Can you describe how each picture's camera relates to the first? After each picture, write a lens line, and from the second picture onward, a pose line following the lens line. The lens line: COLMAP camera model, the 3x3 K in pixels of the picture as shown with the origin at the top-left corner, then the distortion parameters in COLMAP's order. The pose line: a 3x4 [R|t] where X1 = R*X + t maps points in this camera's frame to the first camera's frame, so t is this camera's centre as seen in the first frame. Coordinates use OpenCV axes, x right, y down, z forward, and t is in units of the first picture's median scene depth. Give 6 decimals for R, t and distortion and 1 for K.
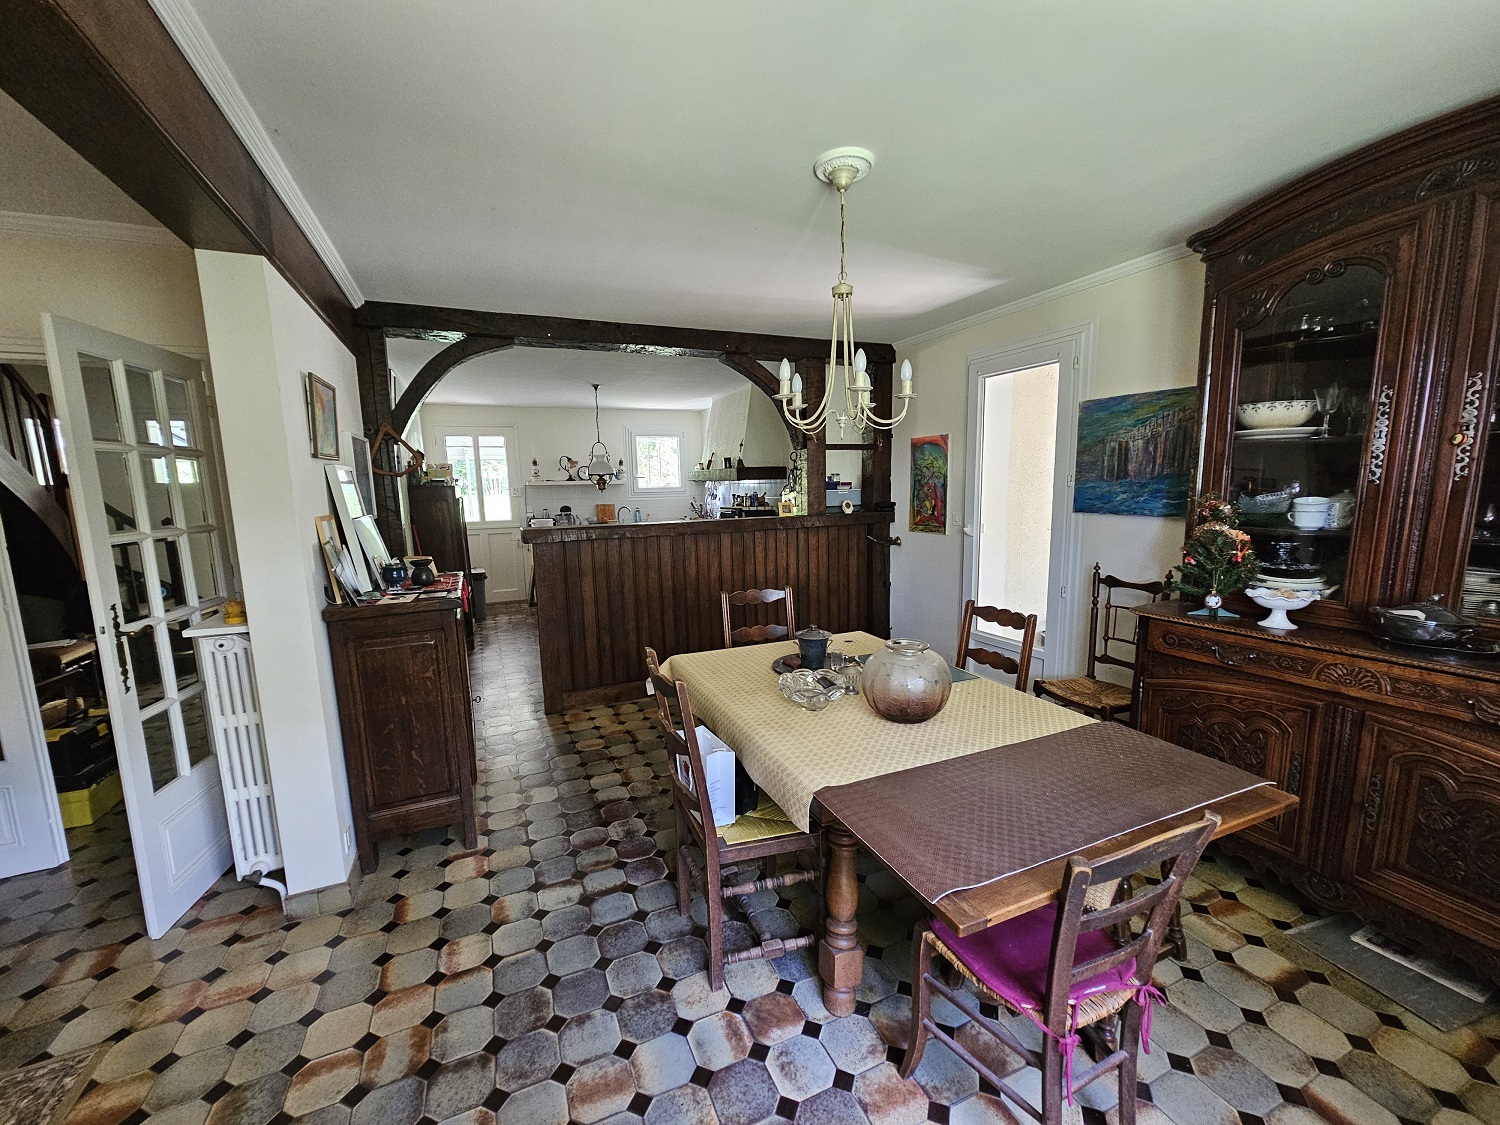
lens RADIAL K [[603.5, 0, 750.0], [0, 603.5, 562.5], [0, 0, 1]] dist [0.000709, -0.000073]
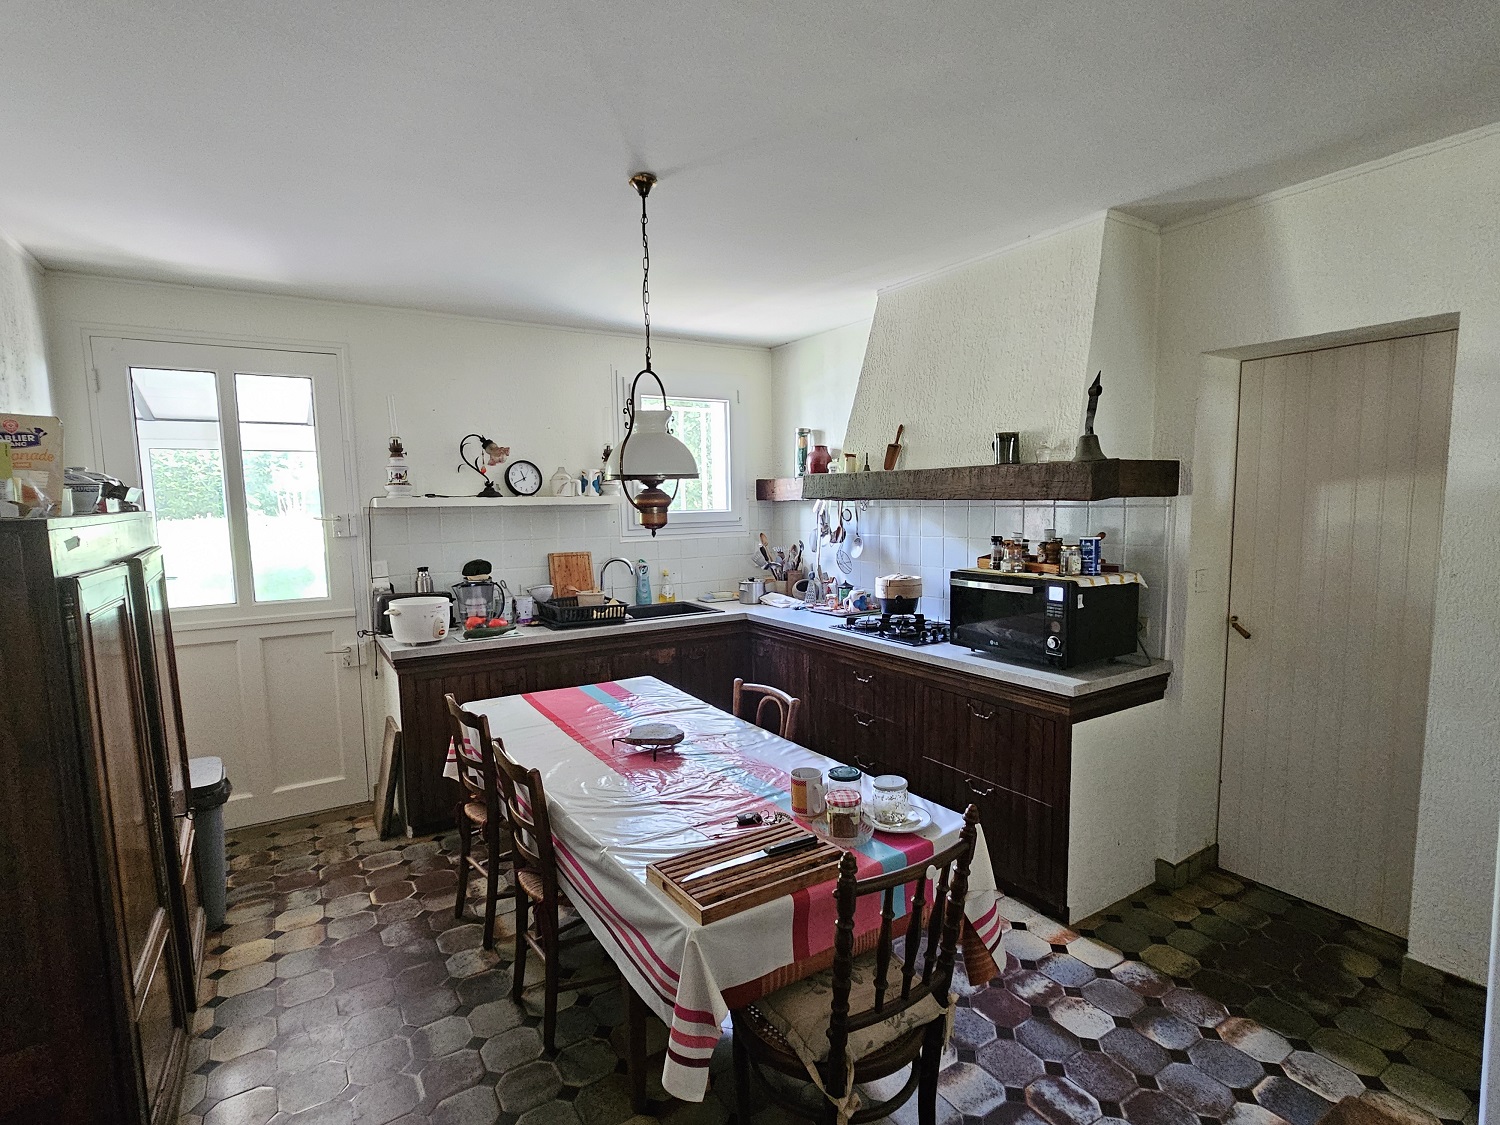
lens RADIAL K [[650.5, 0, 750.0], [0, 650.5, 562.5], [0, 0, 1]] dist [-0.041489, -0.000045]
pose [[0.978681, -0.010321, 0.205129, -0.216806], [0.018470, 0.999113, -0.037851, -0.072595], [-0.204556, 0.040833, 0.978003, 0.549854]]
